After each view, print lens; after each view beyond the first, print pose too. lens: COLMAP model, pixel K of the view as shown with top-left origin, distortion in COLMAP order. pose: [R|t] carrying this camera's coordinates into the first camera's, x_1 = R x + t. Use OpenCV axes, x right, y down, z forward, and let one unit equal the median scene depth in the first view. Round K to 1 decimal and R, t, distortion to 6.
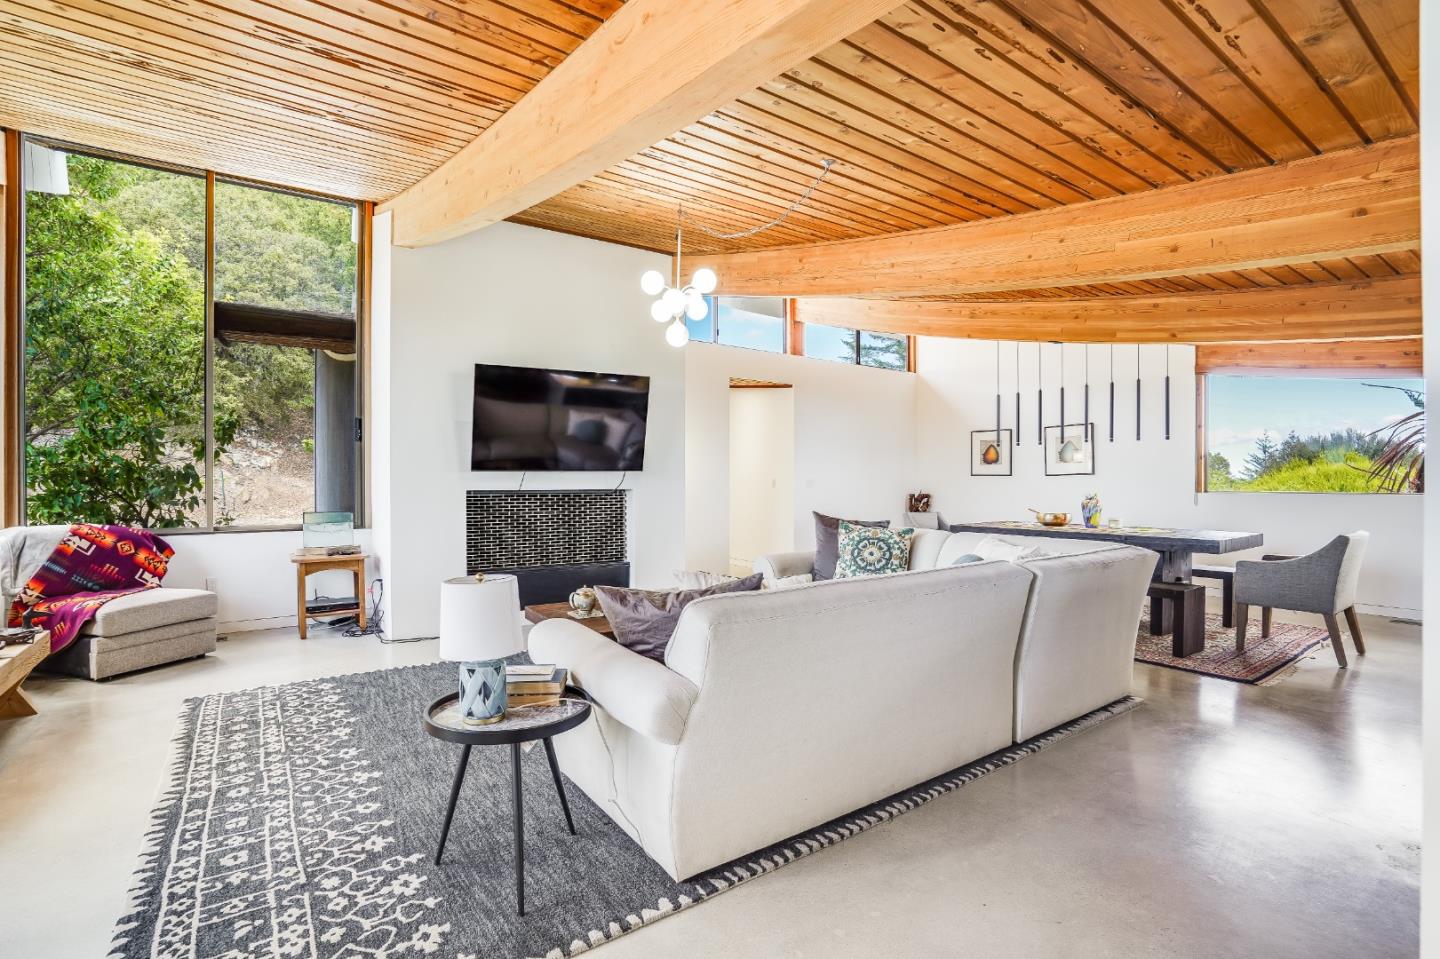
lens RADIAL K [[675.5, 0, 721.2], [0, 675.5, 478.4], [0, 0, 1]] dist [-0.036435, 0.004325]
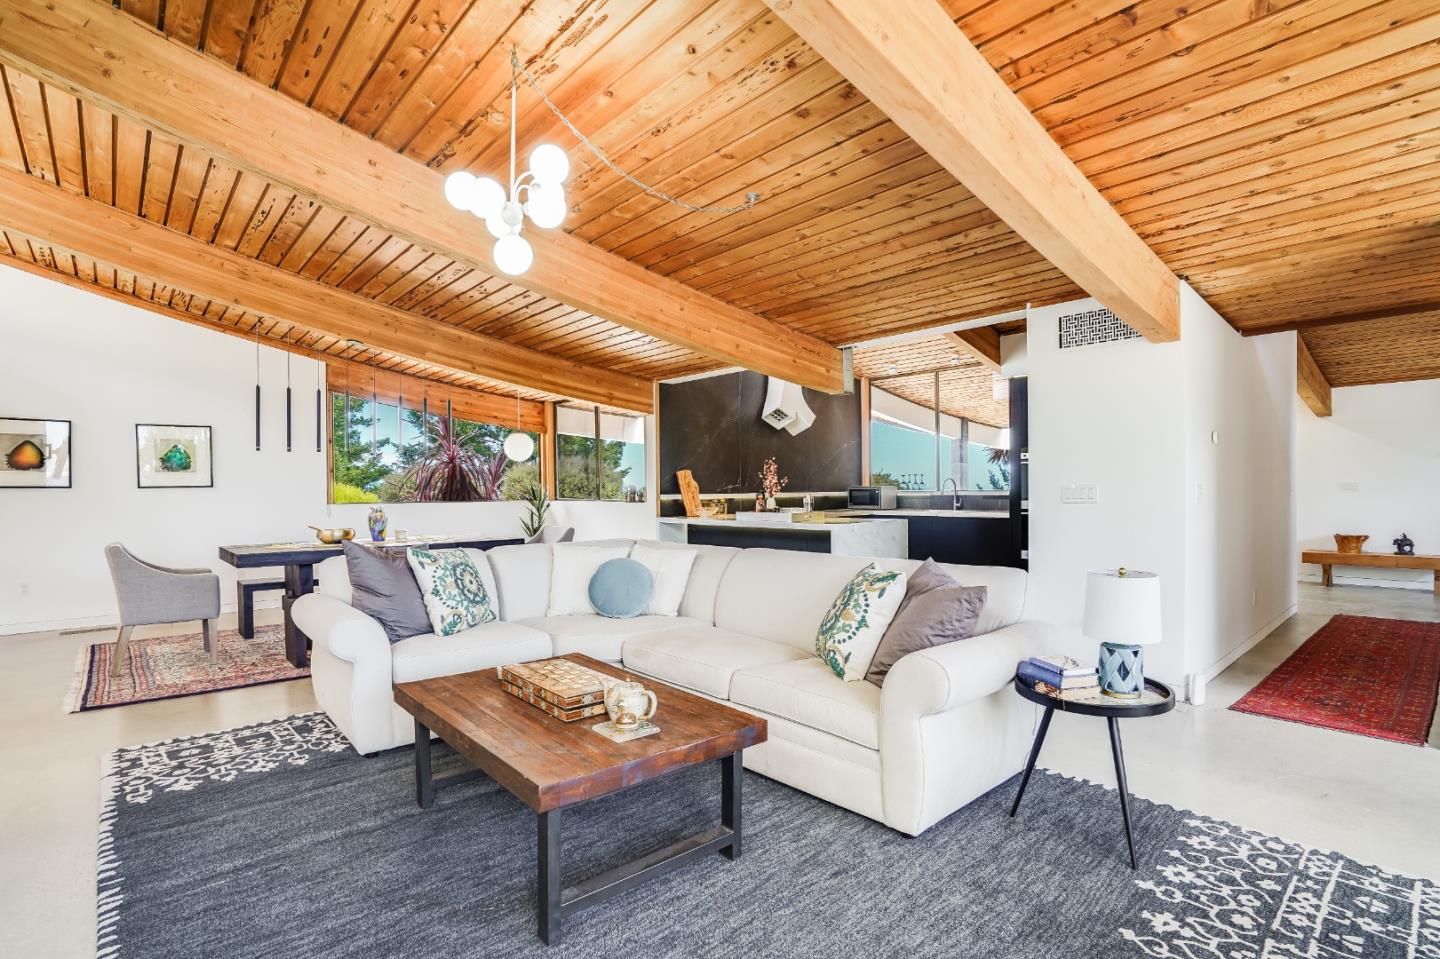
lens RADIAL K [[675.5, 0, 716.8], [0, 675.5, 486.2], [0, 0, 1]] dist [-0.036435, 0.004325]
pose [[-0.113689, 0.008487, 0.993480, -1.425394], [0.006555, 0.999948, -0.007792, 0.015235], [-0.993495, 0.005626, -0.113738, 1.840626]]
